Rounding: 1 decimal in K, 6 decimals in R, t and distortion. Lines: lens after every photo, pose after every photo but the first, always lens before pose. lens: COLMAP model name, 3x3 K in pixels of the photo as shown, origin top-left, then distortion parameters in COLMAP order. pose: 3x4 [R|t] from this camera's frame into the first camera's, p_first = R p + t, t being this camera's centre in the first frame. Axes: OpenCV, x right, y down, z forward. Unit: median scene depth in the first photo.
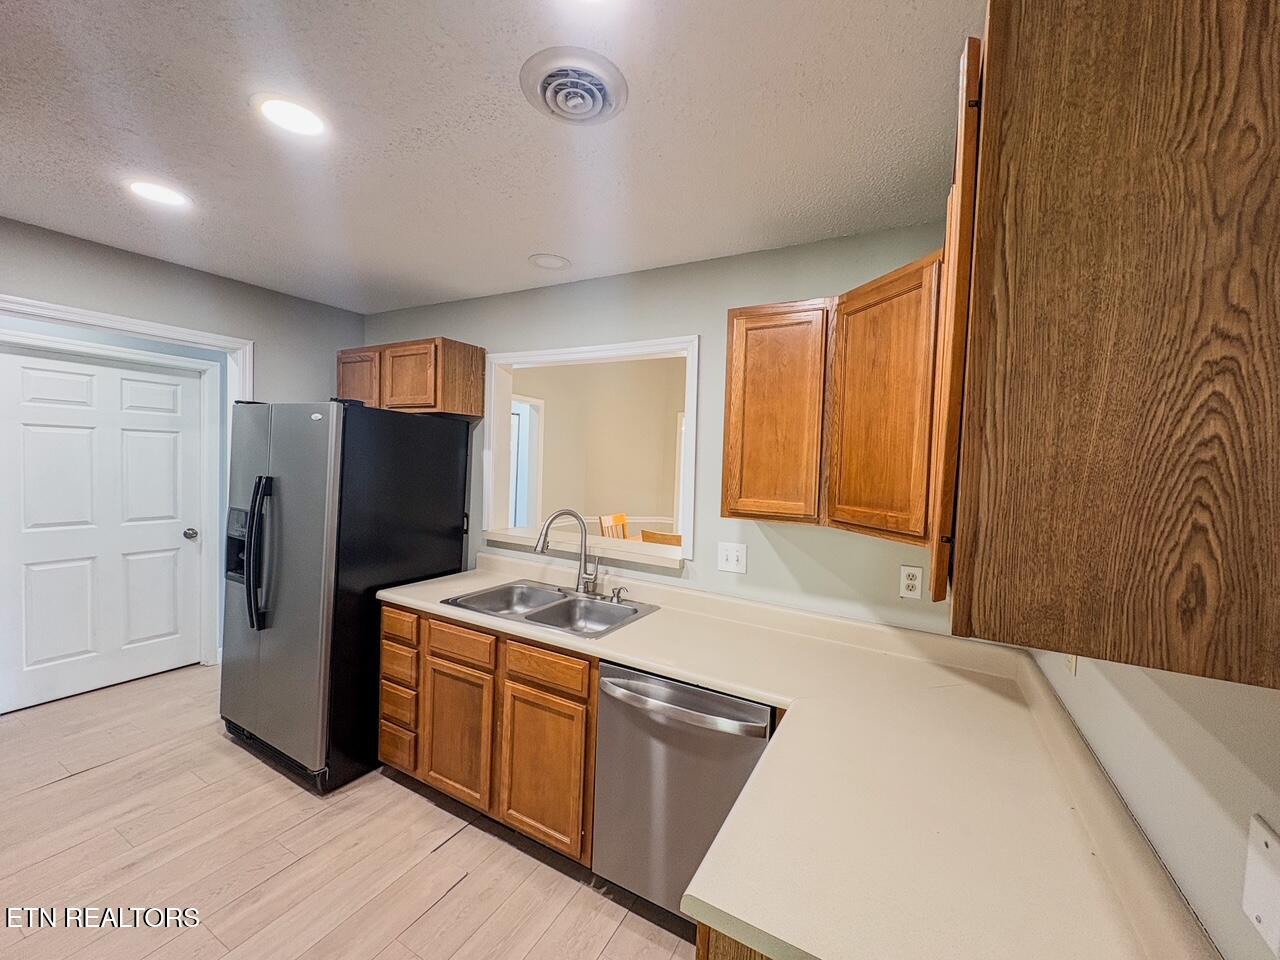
lens RADIAL K [[503.4, 0, 642.4], [0, 503.4, 478.3], [0, 0, 1]] dist [-0.002133, 0.000309]
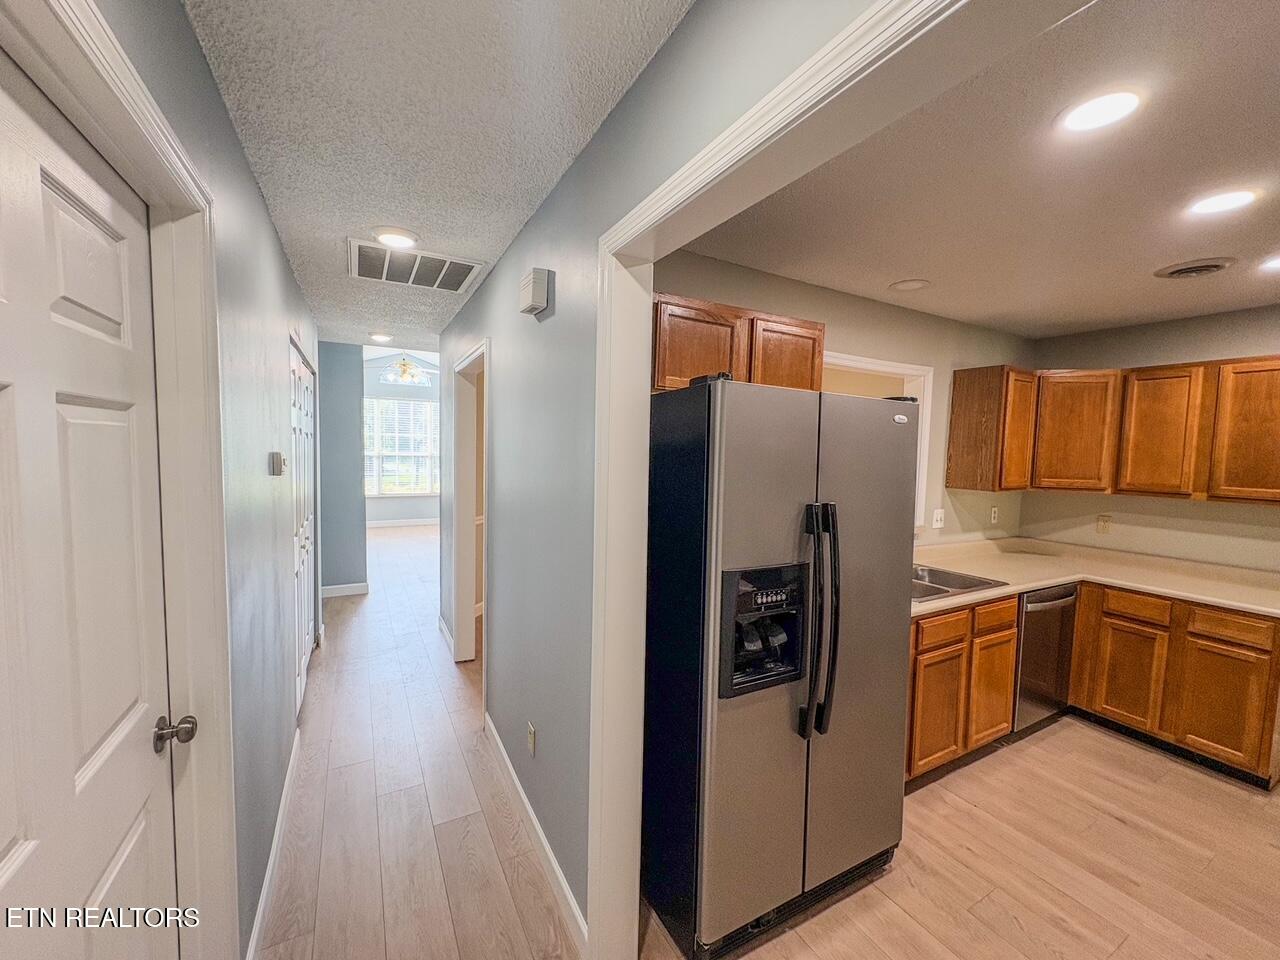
lens RADIAL K [[503.4, 0, 639.8], [0, 503.4, 479.1], [0, 0, 1]] dist [-0.002133, 0.000309]
pose [[0.539172, -0.077956, 0.838580, -1.656191], [0.020038, 0.996612, 0.079764, -0.106591], [-0.841957, -0.026203, 0.538908, 0.993111]]
